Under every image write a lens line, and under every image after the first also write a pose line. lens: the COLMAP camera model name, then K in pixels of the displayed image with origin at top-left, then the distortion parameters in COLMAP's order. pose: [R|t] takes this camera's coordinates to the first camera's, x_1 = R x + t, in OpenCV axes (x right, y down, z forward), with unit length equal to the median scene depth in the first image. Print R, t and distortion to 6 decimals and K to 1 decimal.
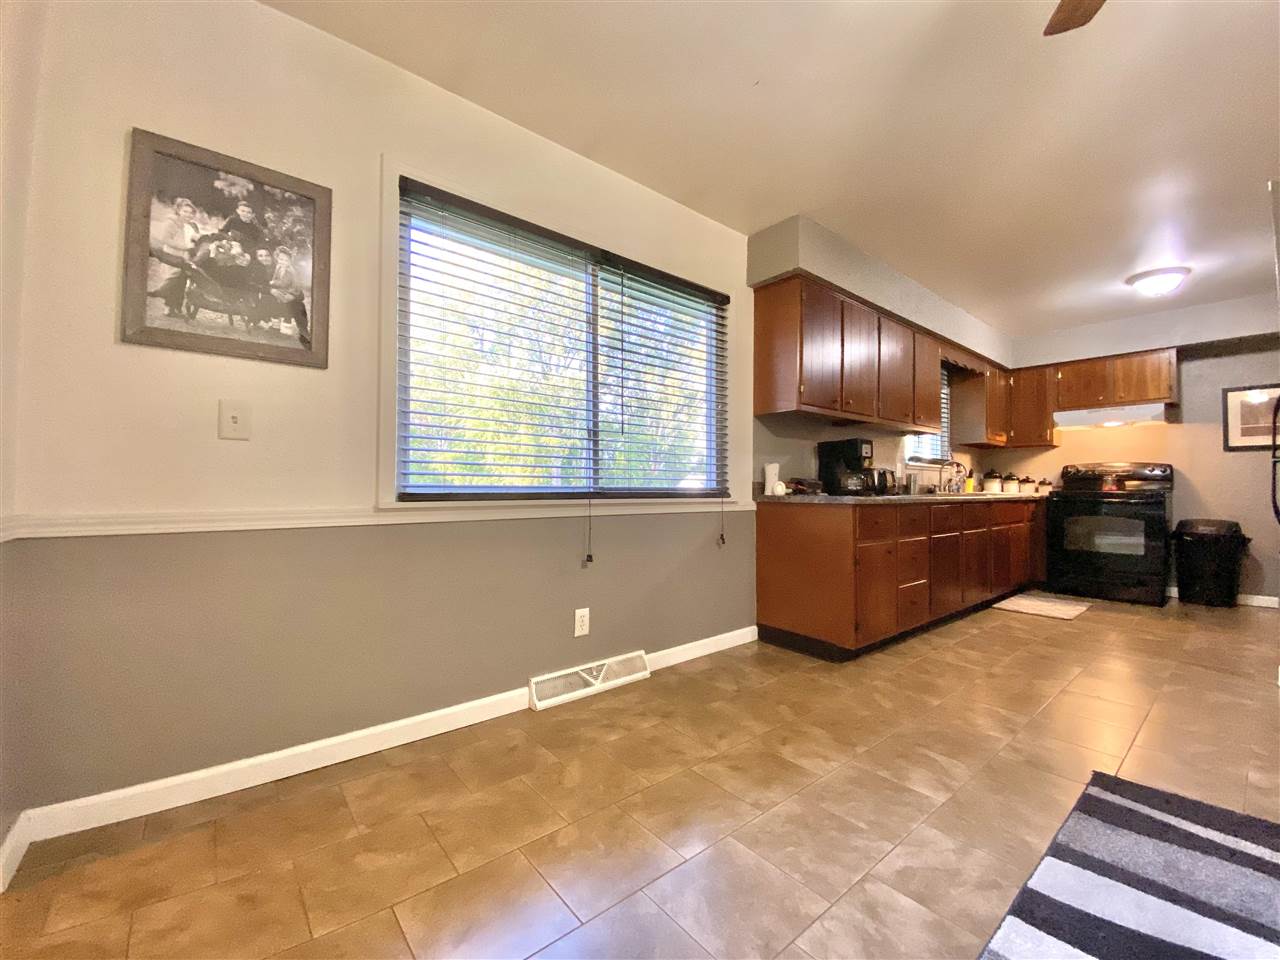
lens RADIAL K [[520.9, 0, 640.0], [0, 520.9, 480.0], [0, 0, 1]] dist [0.002068, -0.011658]
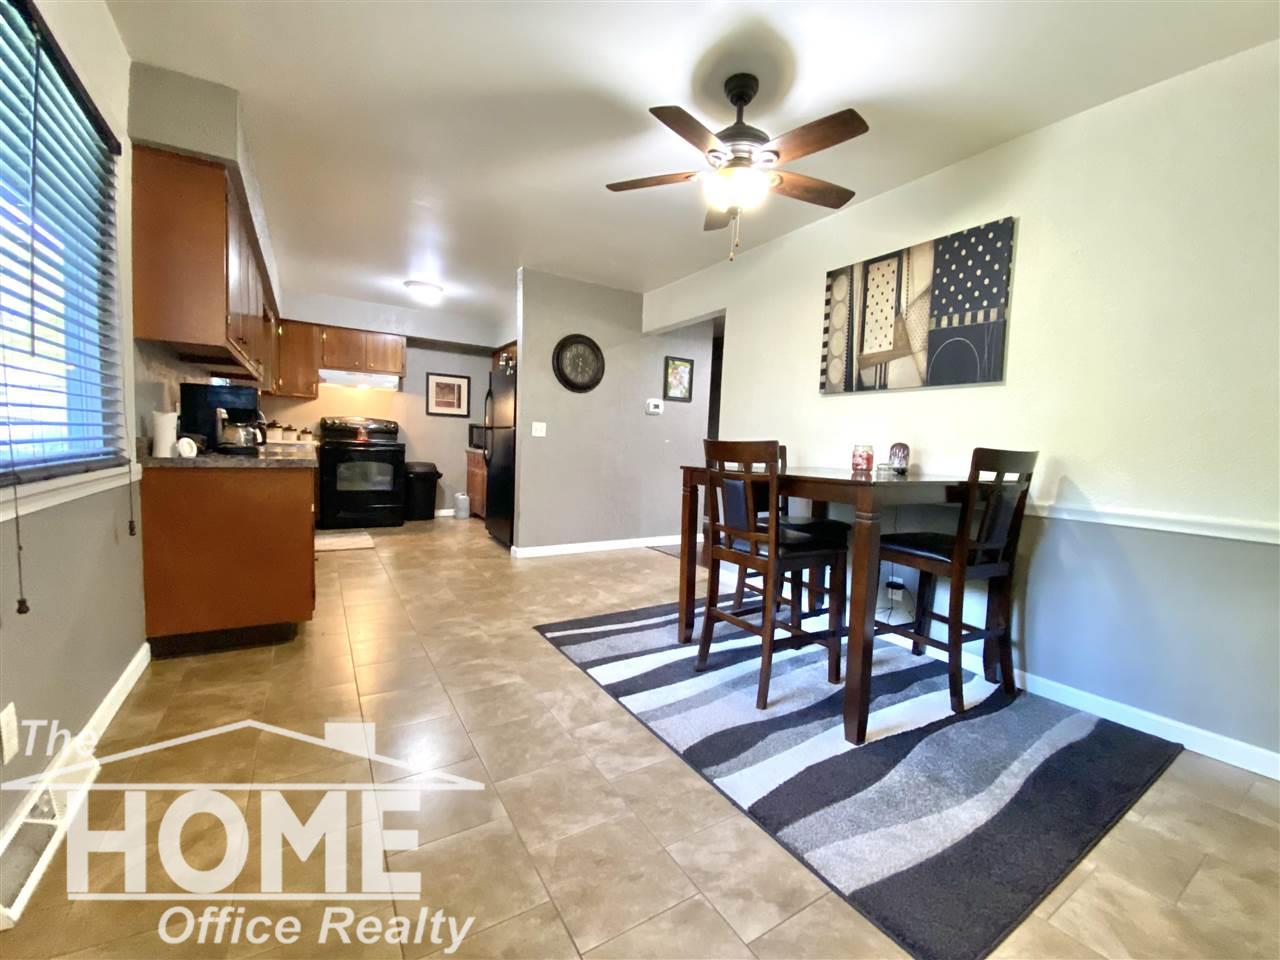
lens RADIAL K [[517.2, 0, 642.2], [0, 517.2, 479.1], [0, 0, 1]] dist [0.053511, -0.041857]
pose [[0.126842, -0.070476, 0.989416, -0.283901], [-0.054242, 0.995487, 0.077862, -0.024122], [-0.990439, -0.063544, 0.122447, 0.194367]]
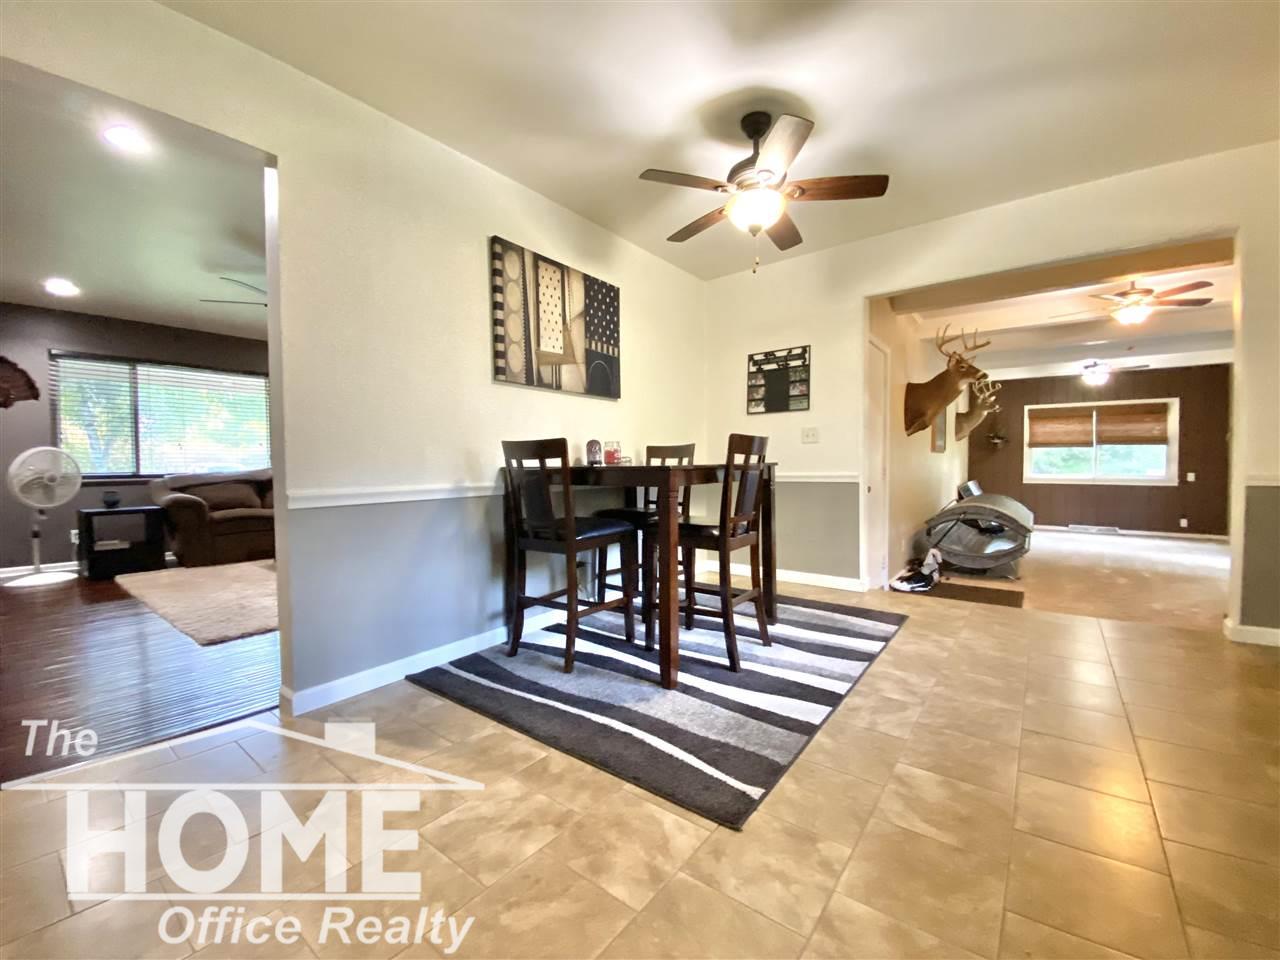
lens RADIAL K [[512.8, 0, 644.0], [0, 512.8, 484.2], [0, 0, 1]] dist [0.038414, -0.029686]
pose [[-0.974833, 0.012802, -0.222570, 0.484247], [0.007500, 0.999668, 0.024649, 0.009898], [0.222812, 0.022359, -0.974605, 0.699313]]
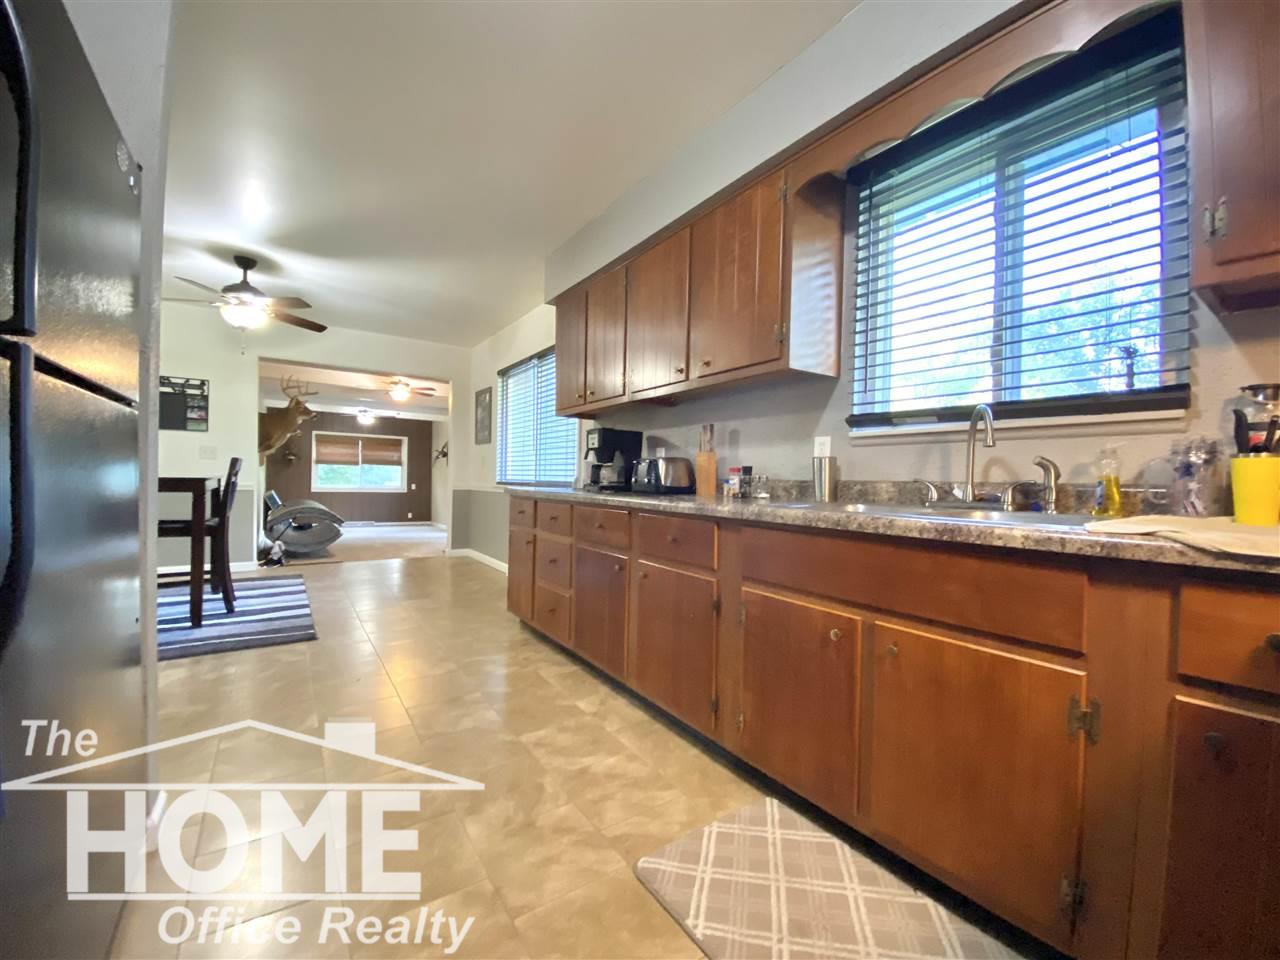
lens RADIAL K [[517.2, 0, 642.2], [0, 517.2, 479.1], [0, 0, 1]] dist [0.053511, -0.041857]
pose [[-0.089377, -0.005118, -0.995985, 1.063974], [-0.006621, 0.999968, -0.004545, 0.005907], [0.995976, 0.006188, -0.089408, 0.928055]]
